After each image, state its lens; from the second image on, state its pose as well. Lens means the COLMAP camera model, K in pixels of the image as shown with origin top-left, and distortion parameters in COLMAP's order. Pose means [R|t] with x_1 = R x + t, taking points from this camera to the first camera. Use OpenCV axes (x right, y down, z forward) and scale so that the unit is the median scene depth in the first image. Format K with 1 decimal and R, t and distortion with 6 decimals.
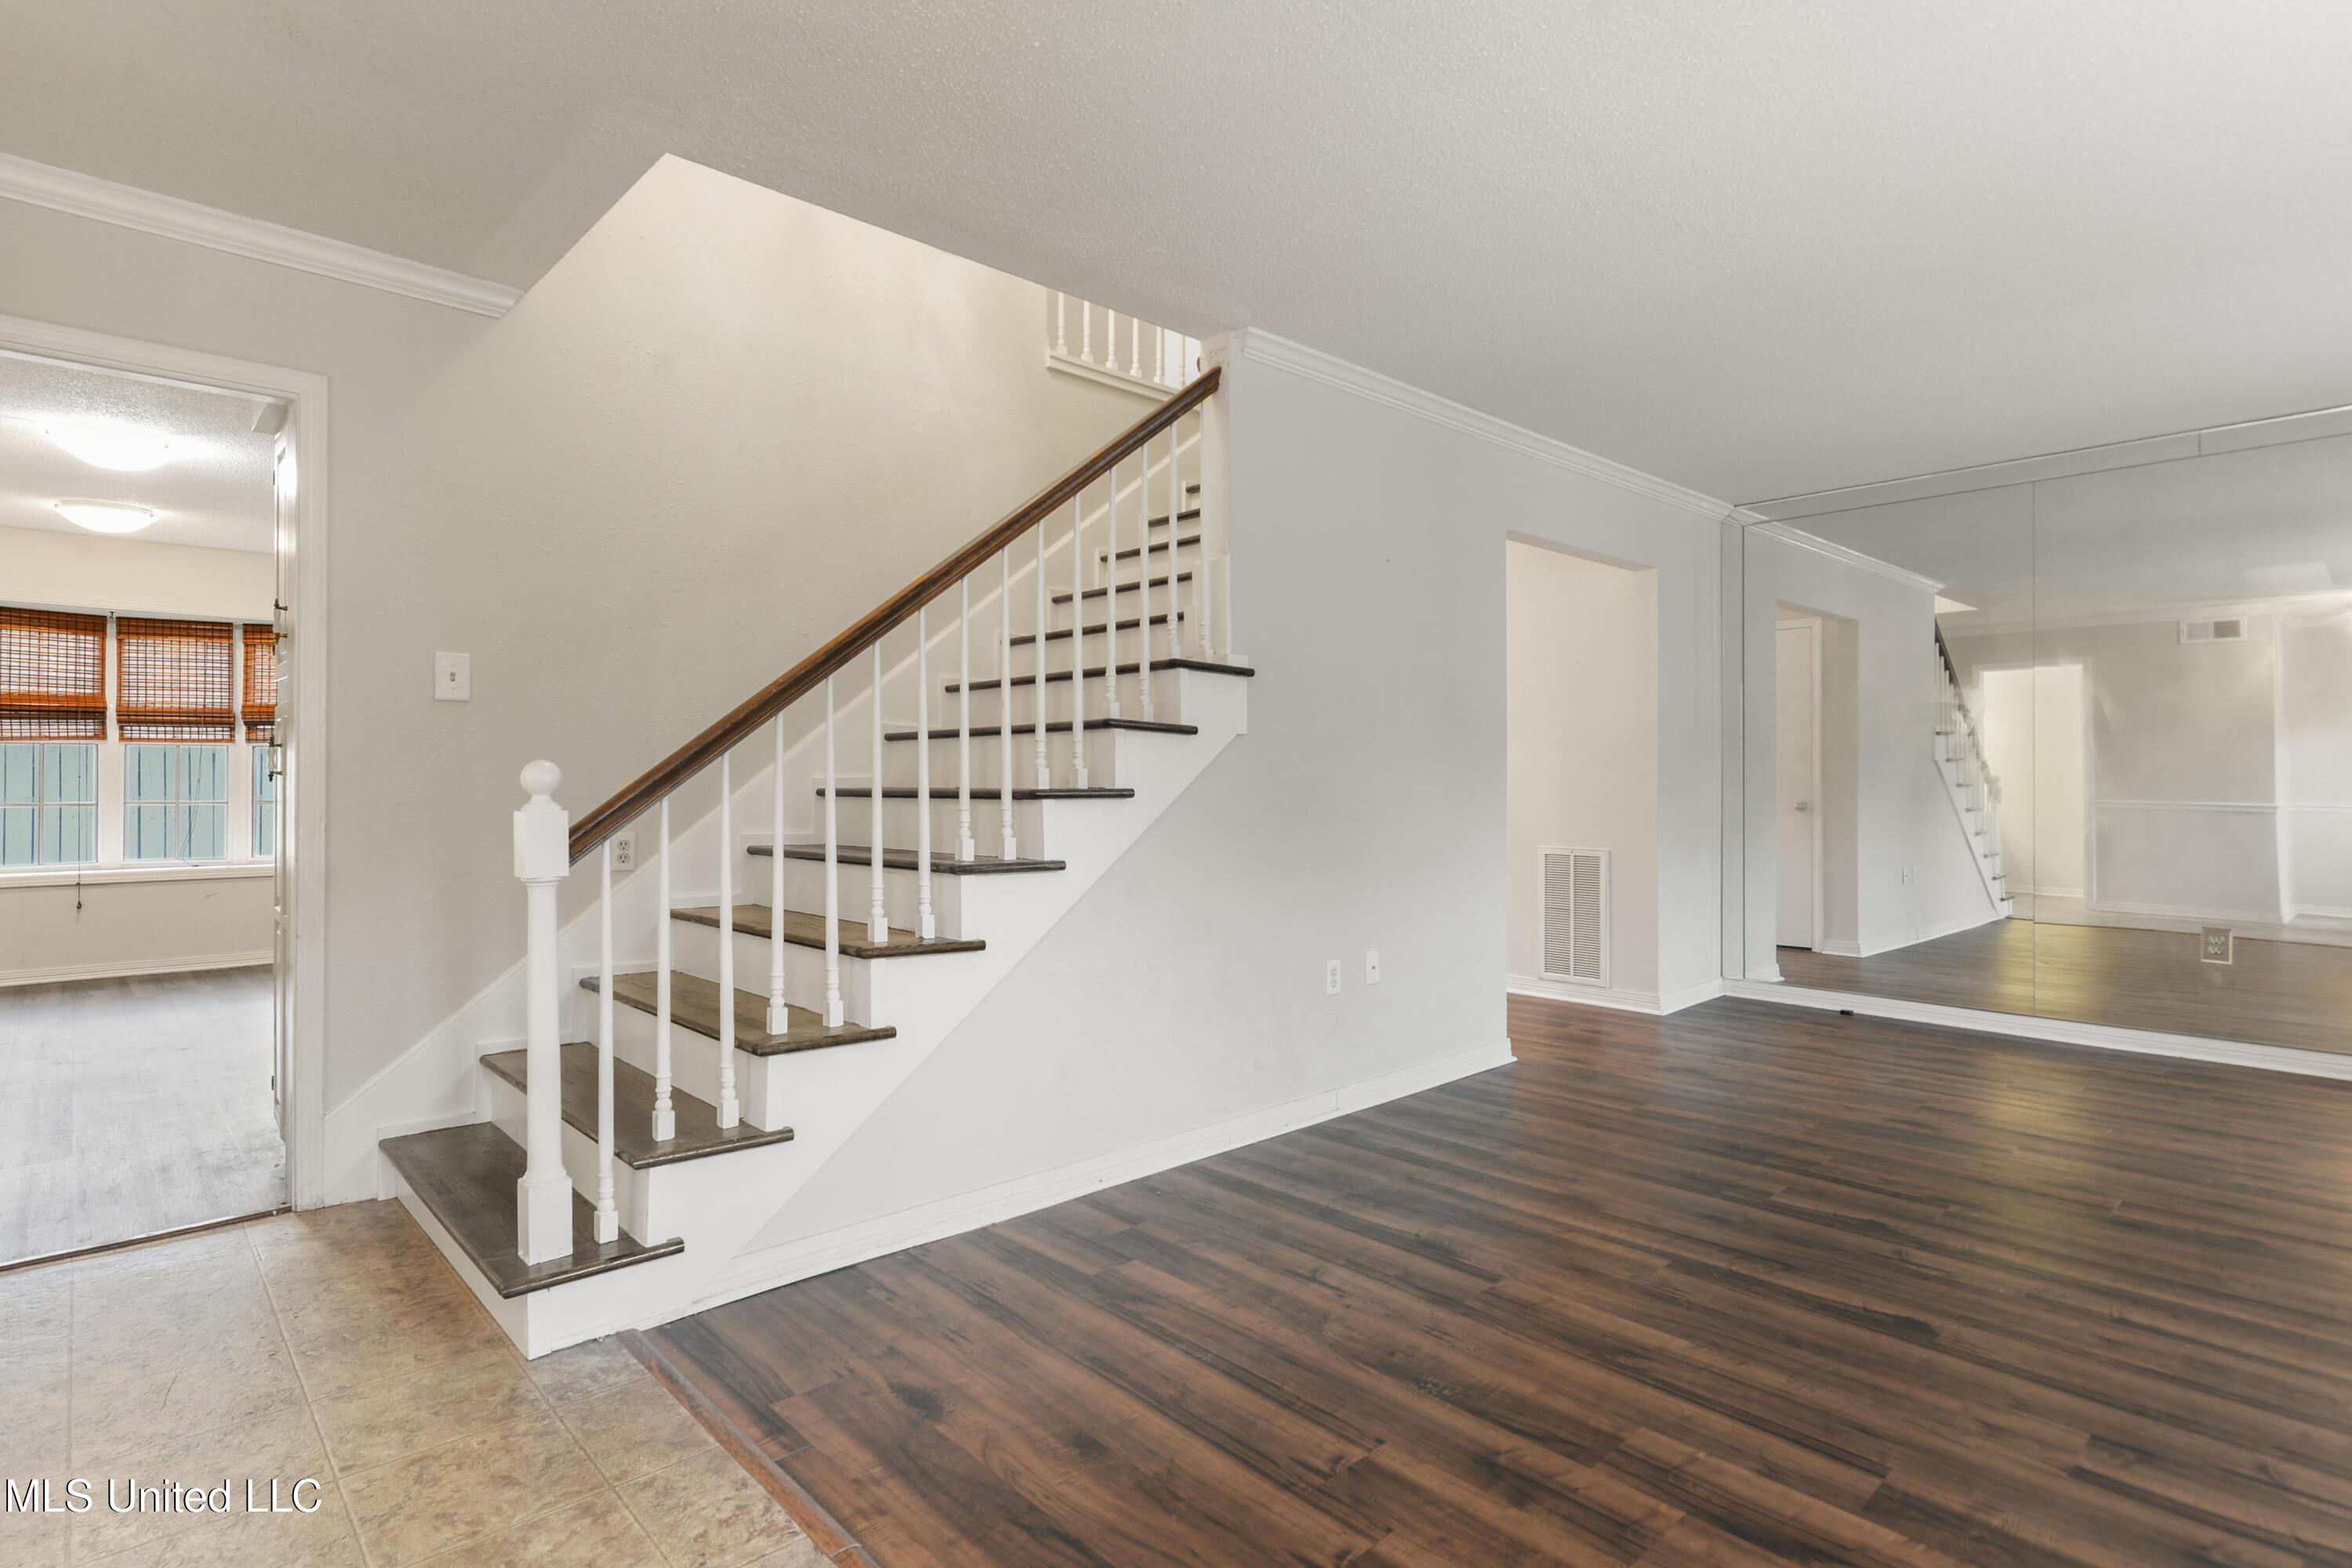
lens RADIAL K [[1171.5, 0, 1164.0], [0, 1171.5, 778.2], [0, 0, 1]] dist [-0.000772, 0.000127]
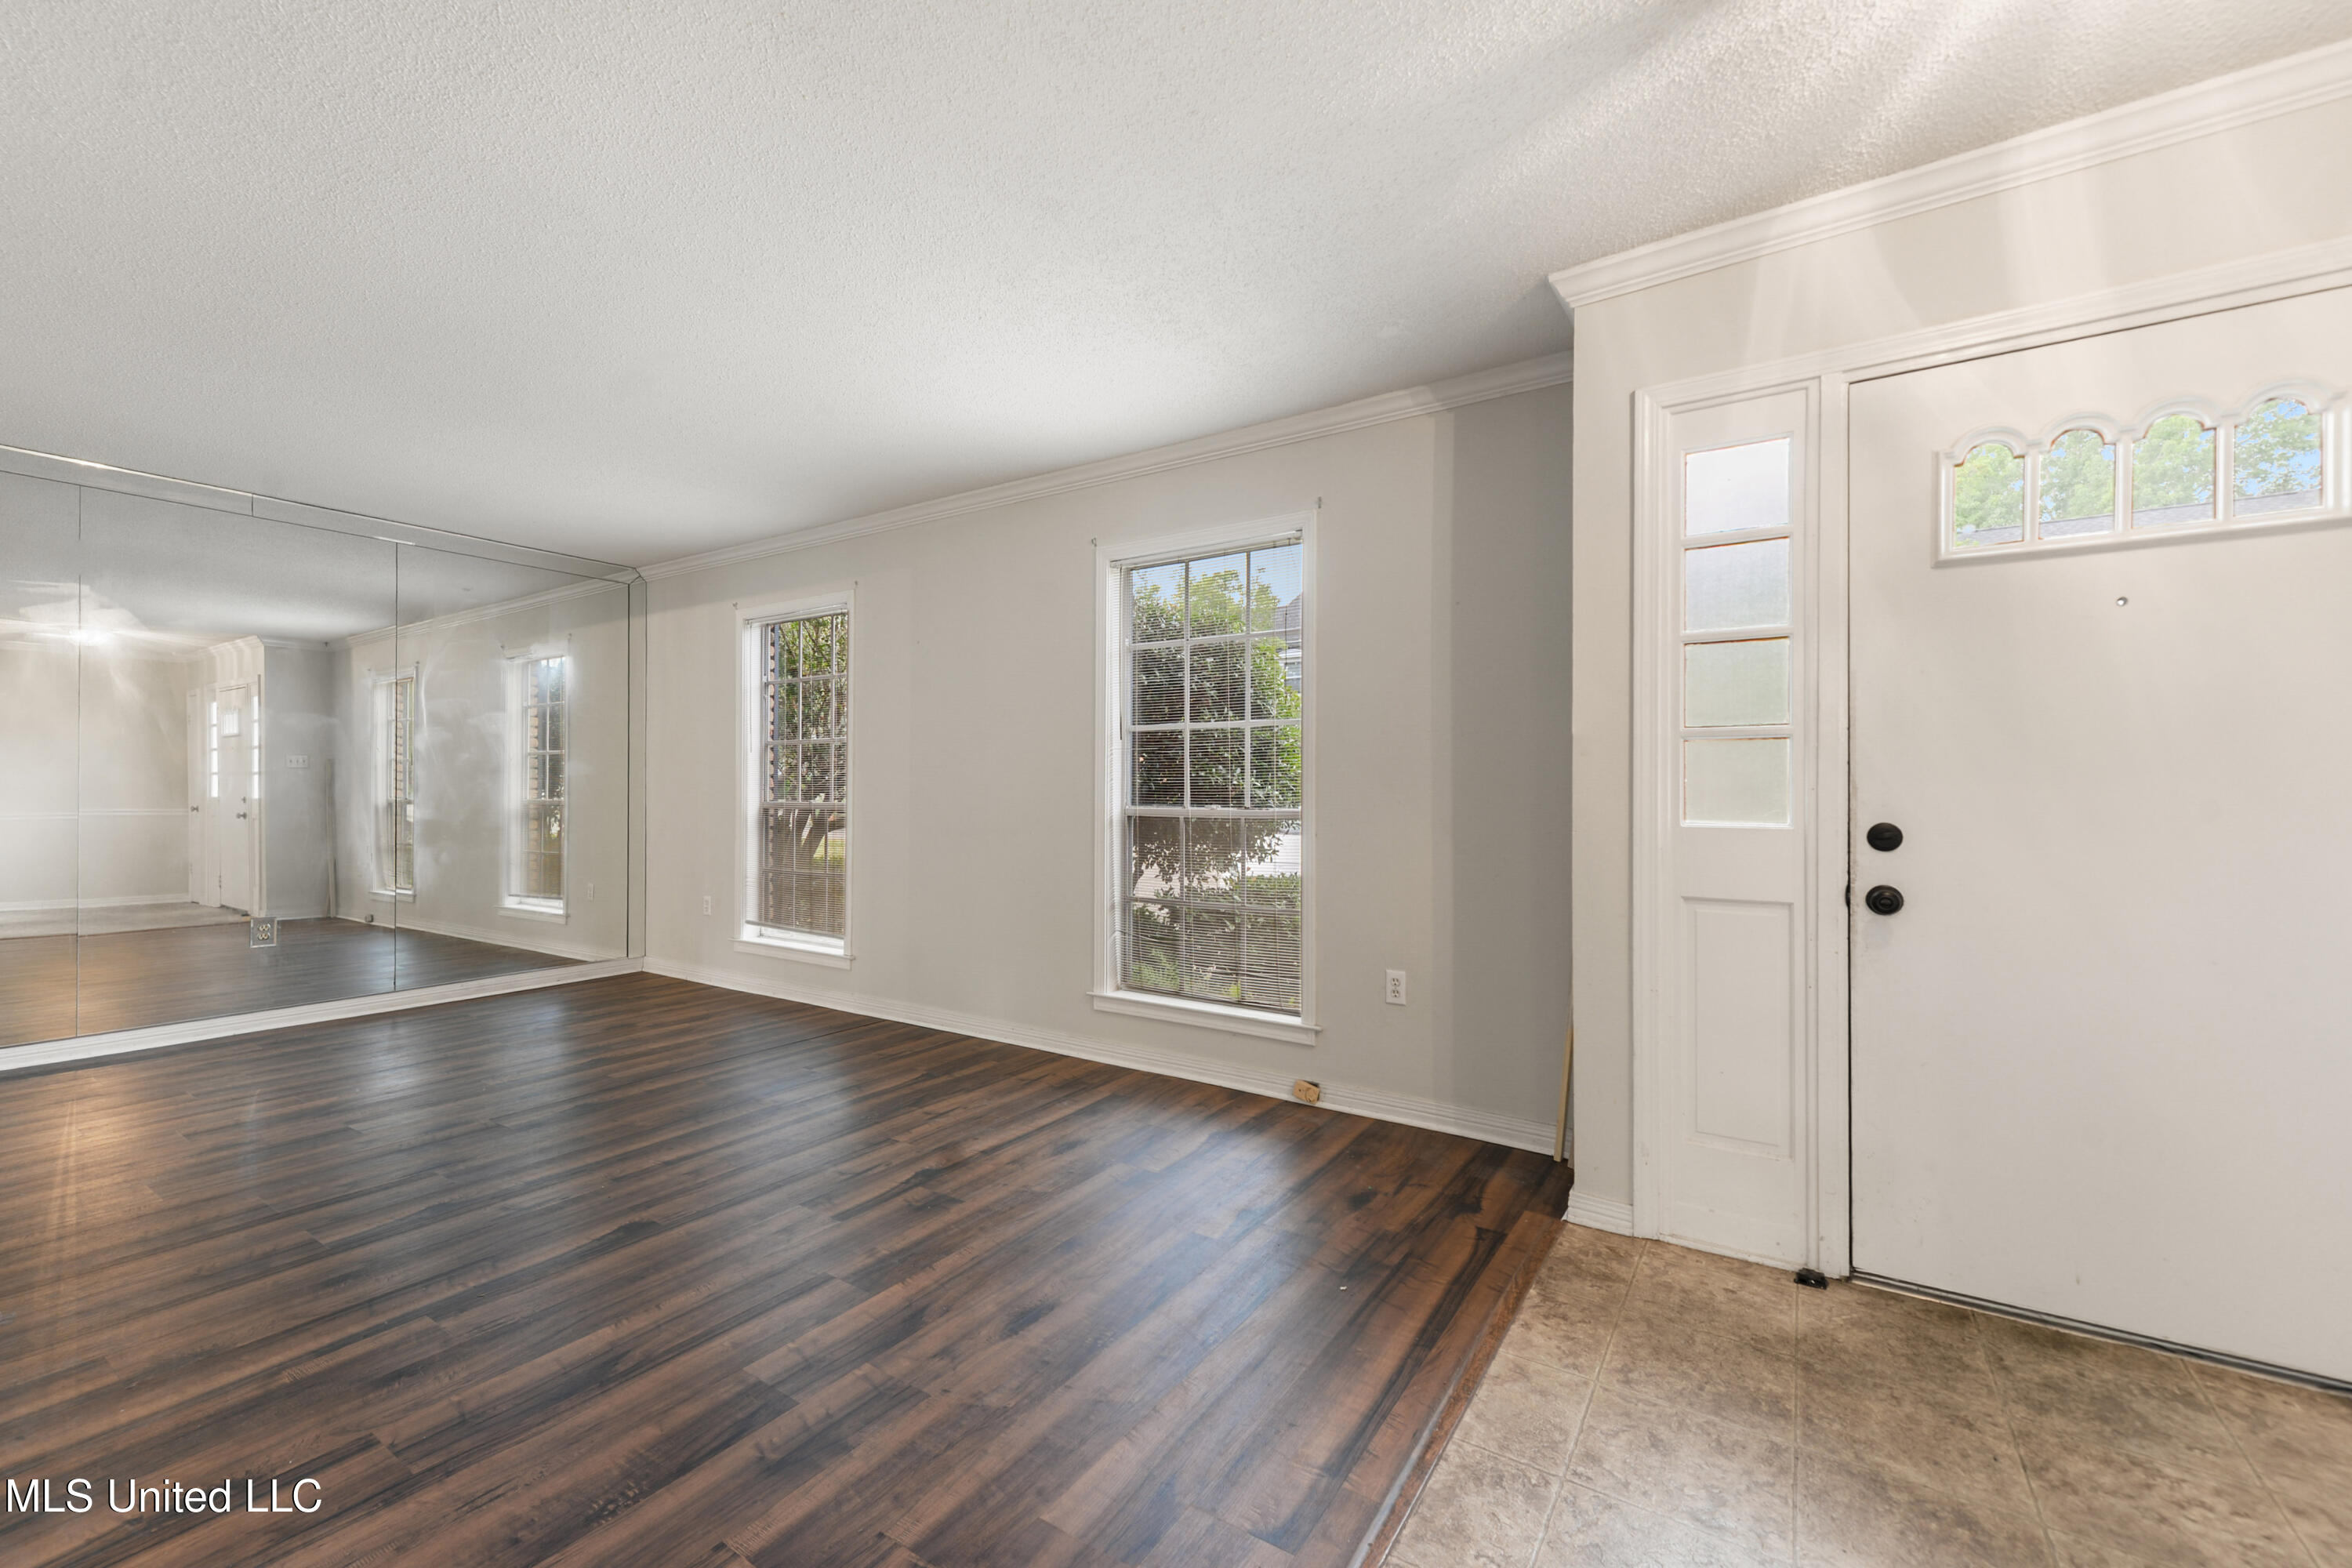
lens RADIAL K [[969.7, 0, 1133.2], [0, 969.7, 784.4], [0, 0, 1]] dist [0.011207, -0.000466]
pose [[-0.225283, 0.007933, 0.974261, -0.445799], [-0.002771, 0.999958, -0.008783, 0.001594], [-0.974289, -0.004678, -0.225252, 0.641891]]
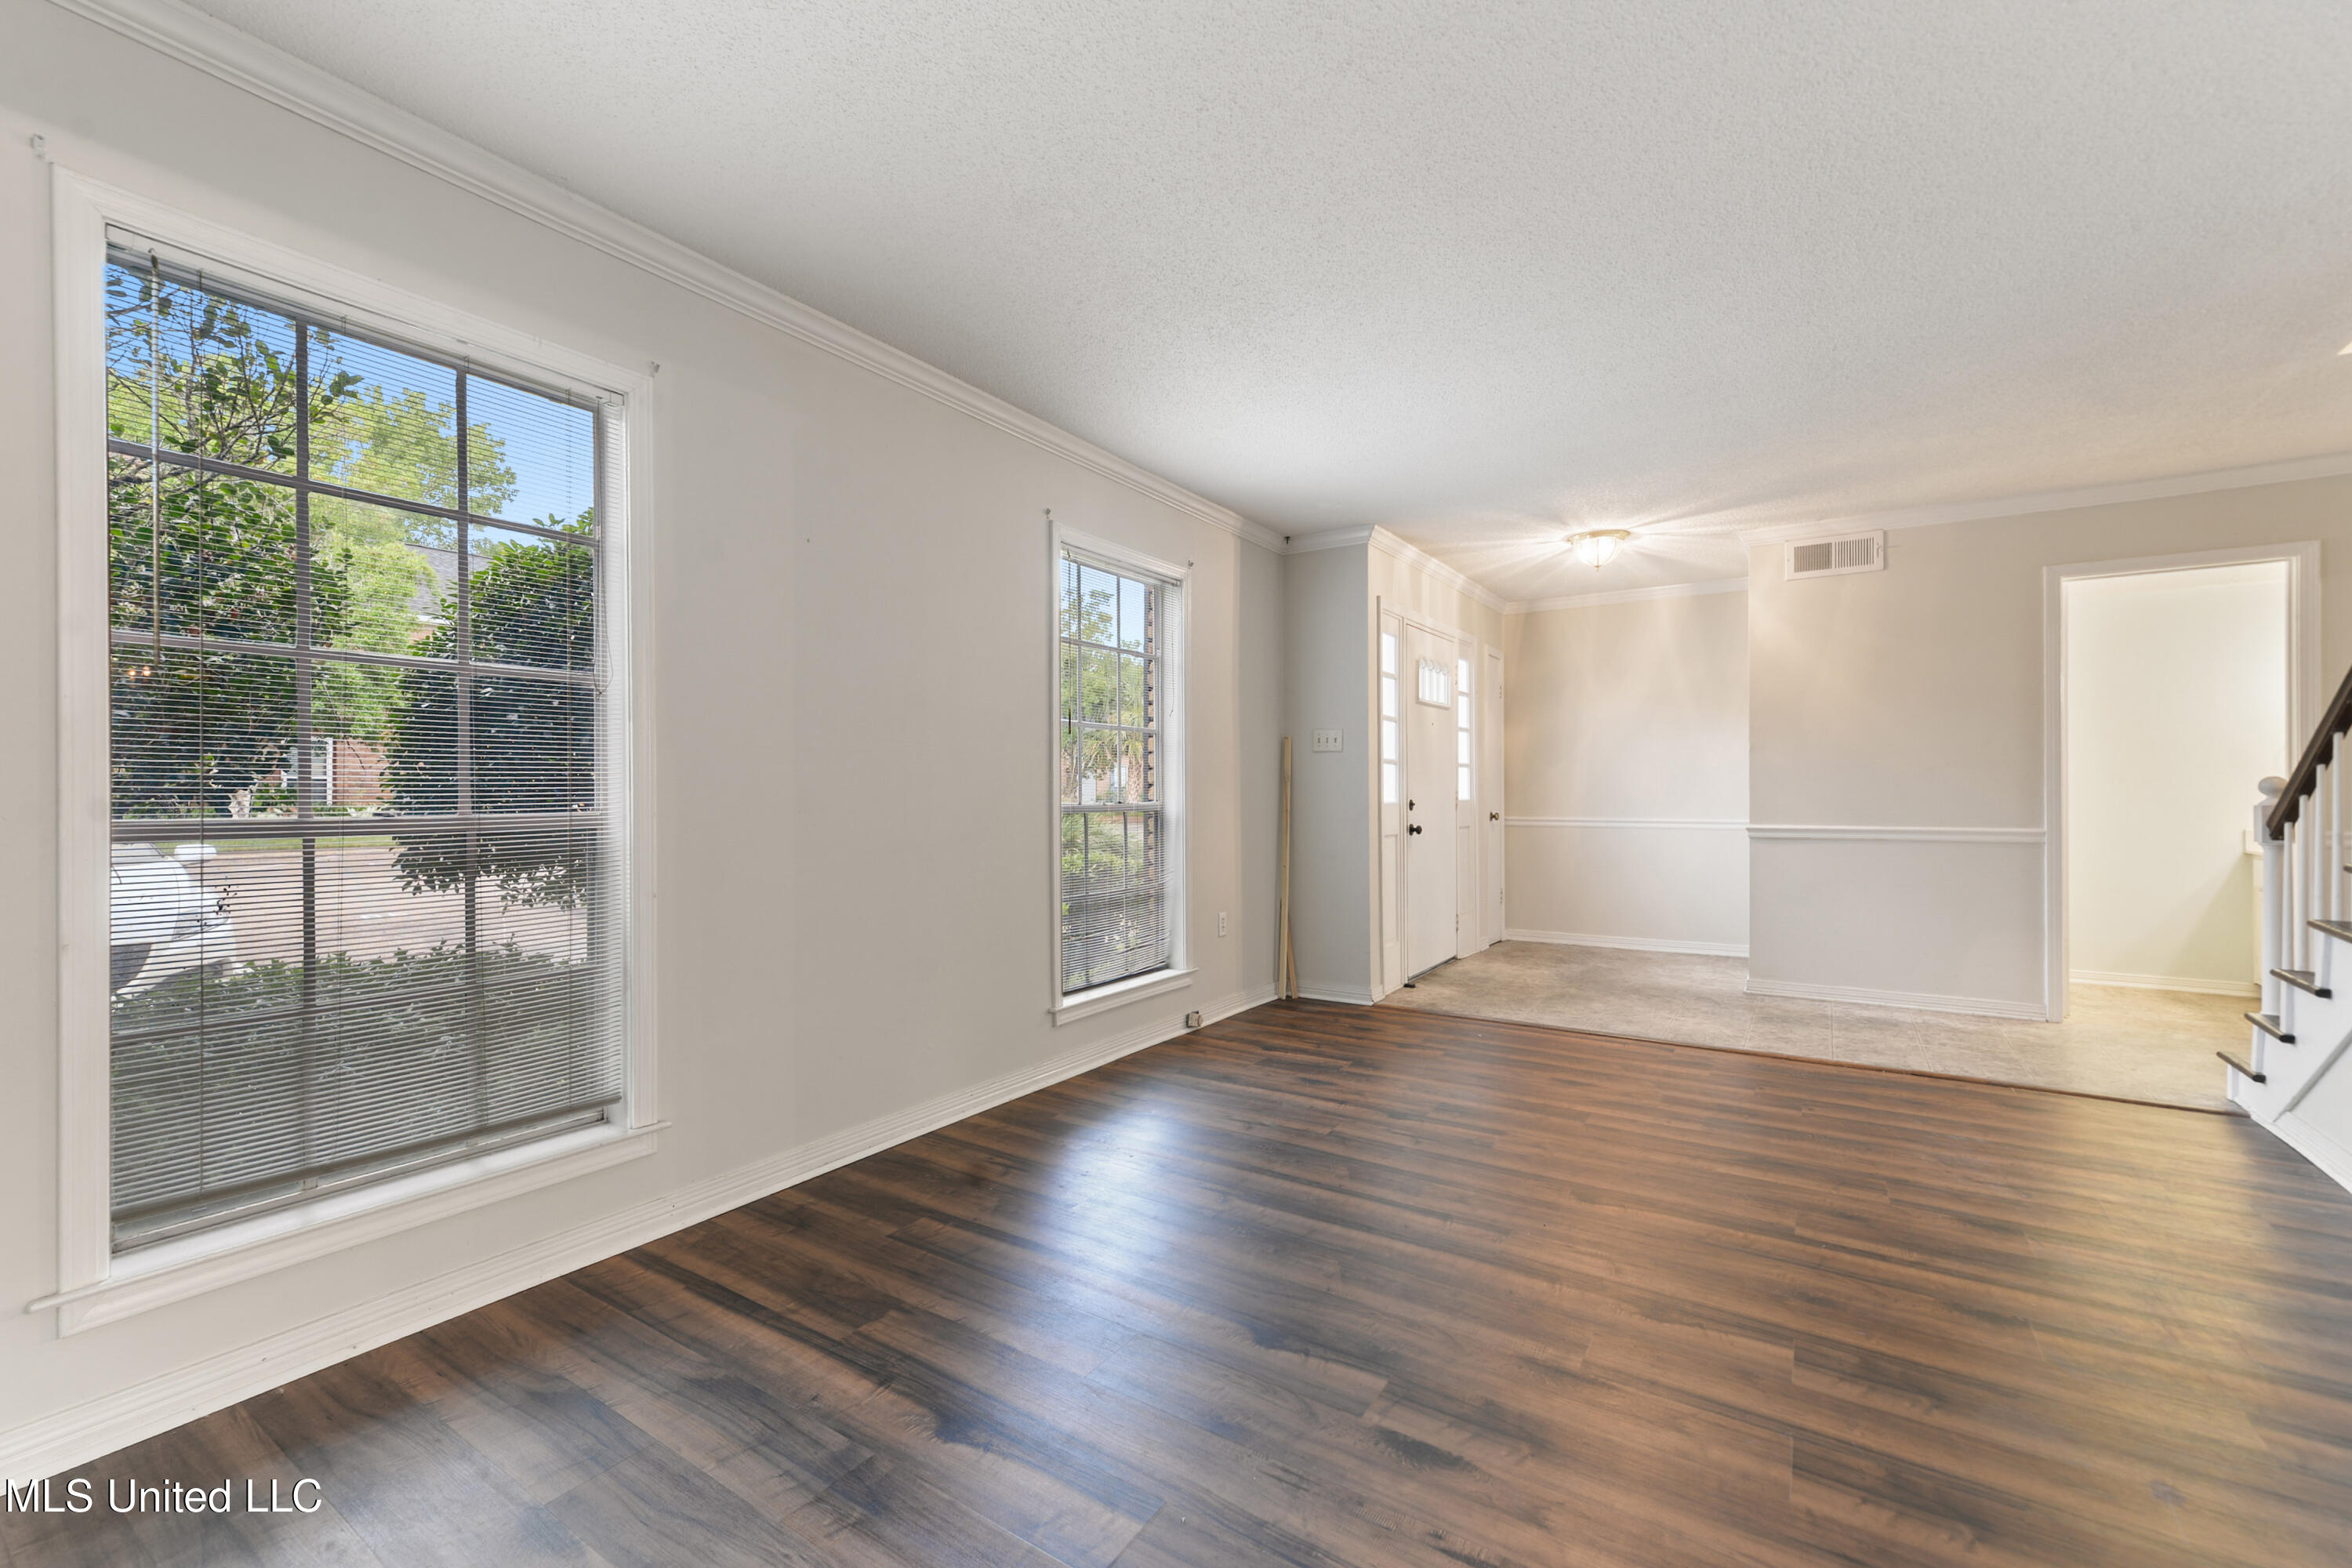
lens RADIAL K [[969.7, 0, 1186.3], [0, 969.7, 791.8], [0, 0, 1]] dist [0.011207, -0.000466]
pose [[-0.968343, 0.003047, -0.249603, 1.213329], [0.001926, 0.999987, 0.004739, -0.002068], [0.249614, 0.004108, -0.968337, 1.747859]]
